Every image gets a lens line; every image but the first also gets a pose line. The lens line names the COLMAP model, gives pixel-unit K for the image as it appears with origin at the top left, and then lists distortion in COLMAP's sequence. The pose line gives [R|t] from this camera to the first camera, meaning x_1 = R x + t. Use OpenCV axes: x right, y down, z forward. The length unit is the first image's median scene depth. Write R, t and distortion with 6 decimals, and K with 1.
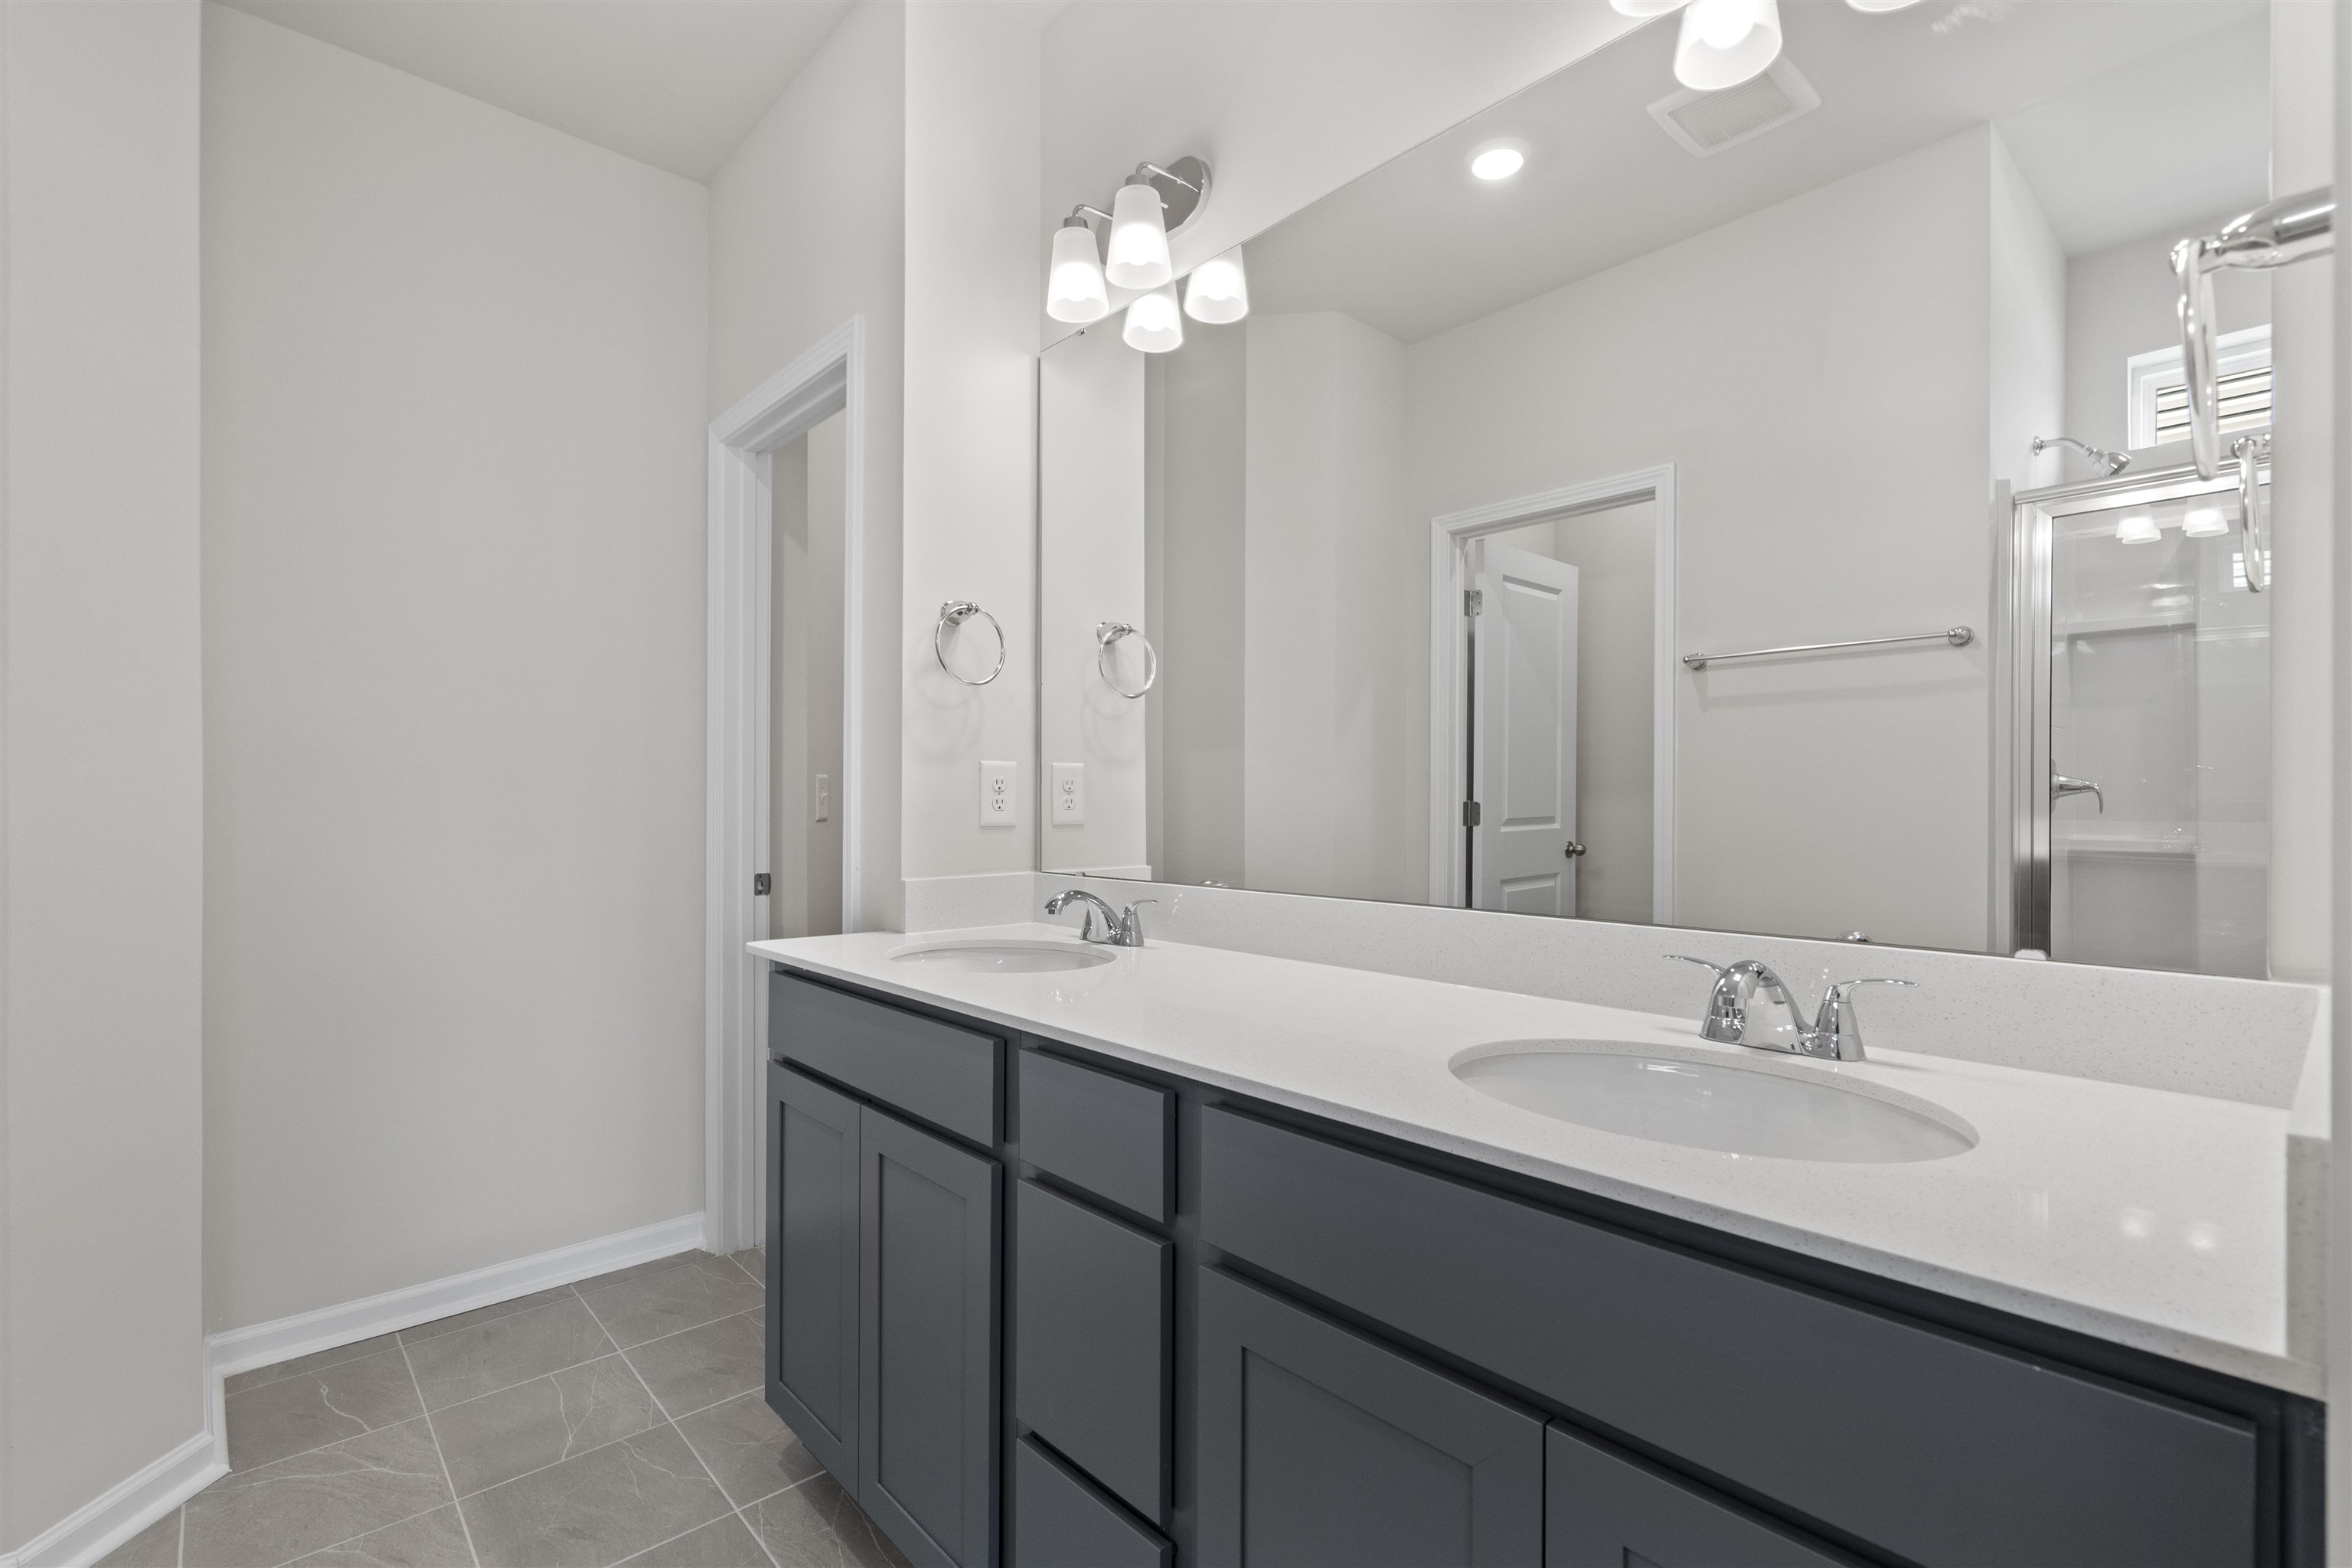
lens RADIAL K [[1069.9, 0, 1175.6], [0, 1069.9, 768.4], [0, 0, 1]] dist [-0.005009, -0.000196]
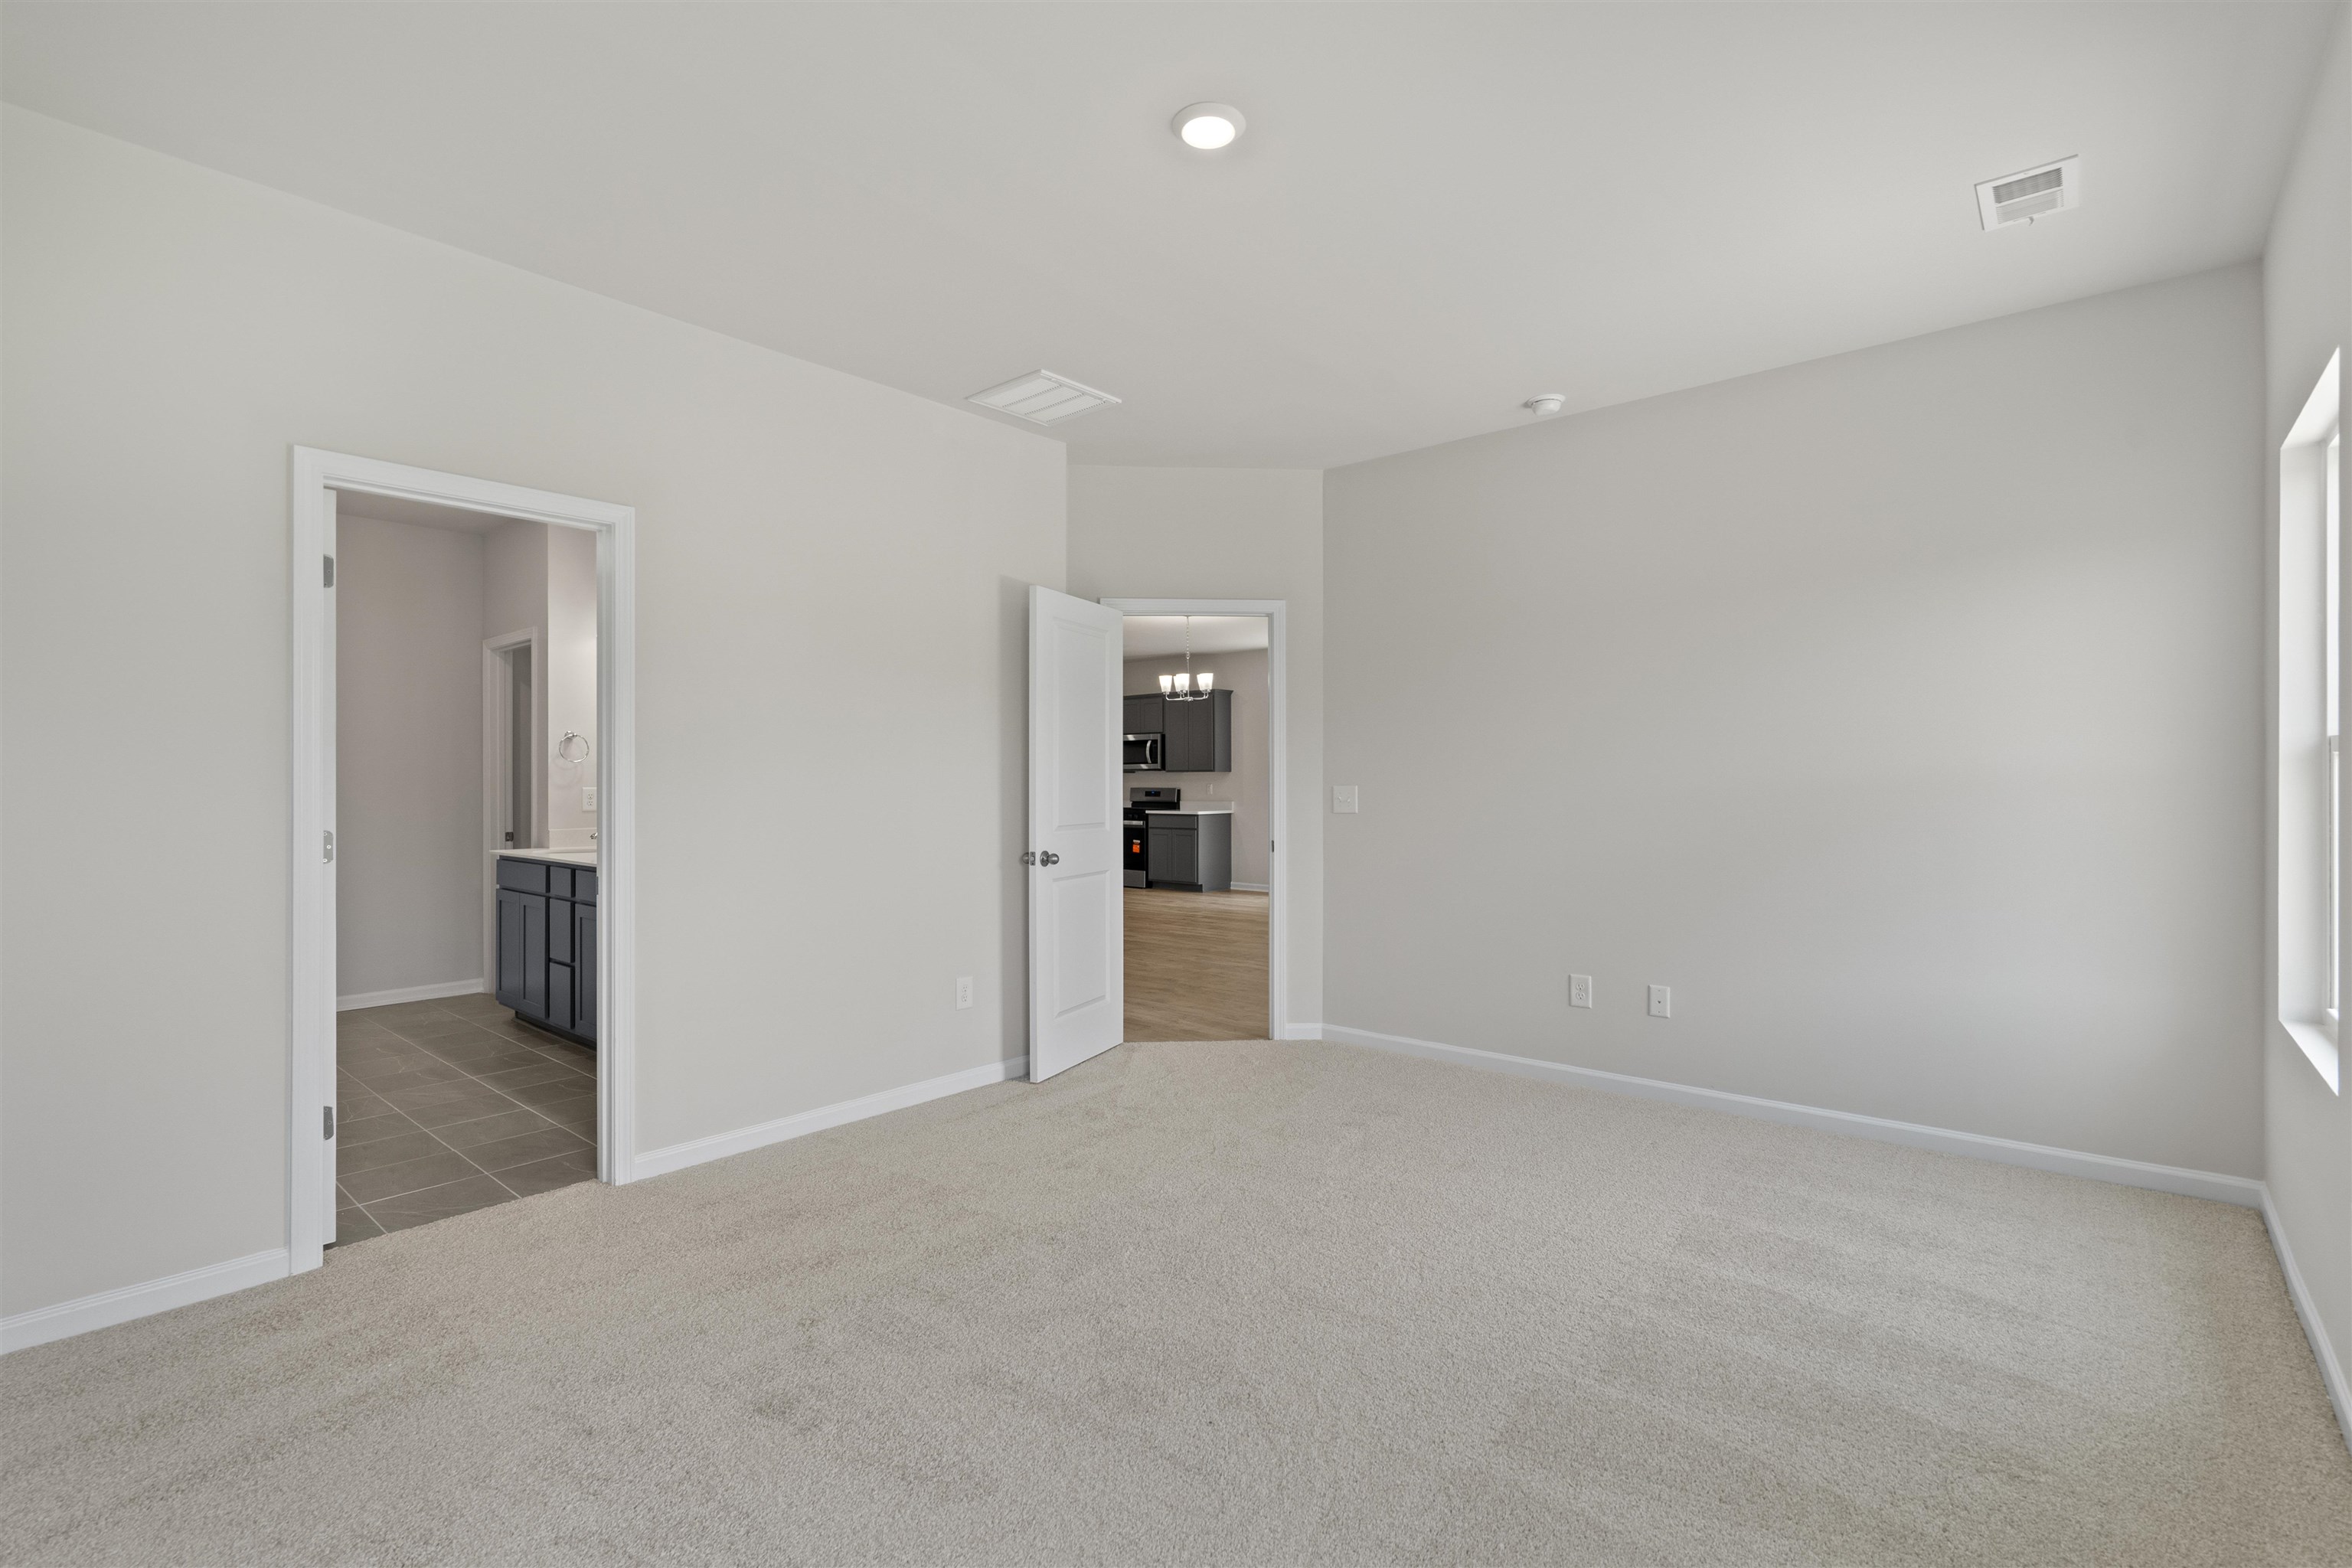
lens RADIAL K [[1069.9, 0, 1175.6], [0, 1069.9, 768.4], [0, 0, 1]] dist [-0.005009, -0.000196]
pose [[0.991774, 0.003556, 0.127952, 1.025955], [-0.005357, 0.999891, 0.013736, -0.107545], [-0.127890, -0.014309, 0.991685, -2.024277]]
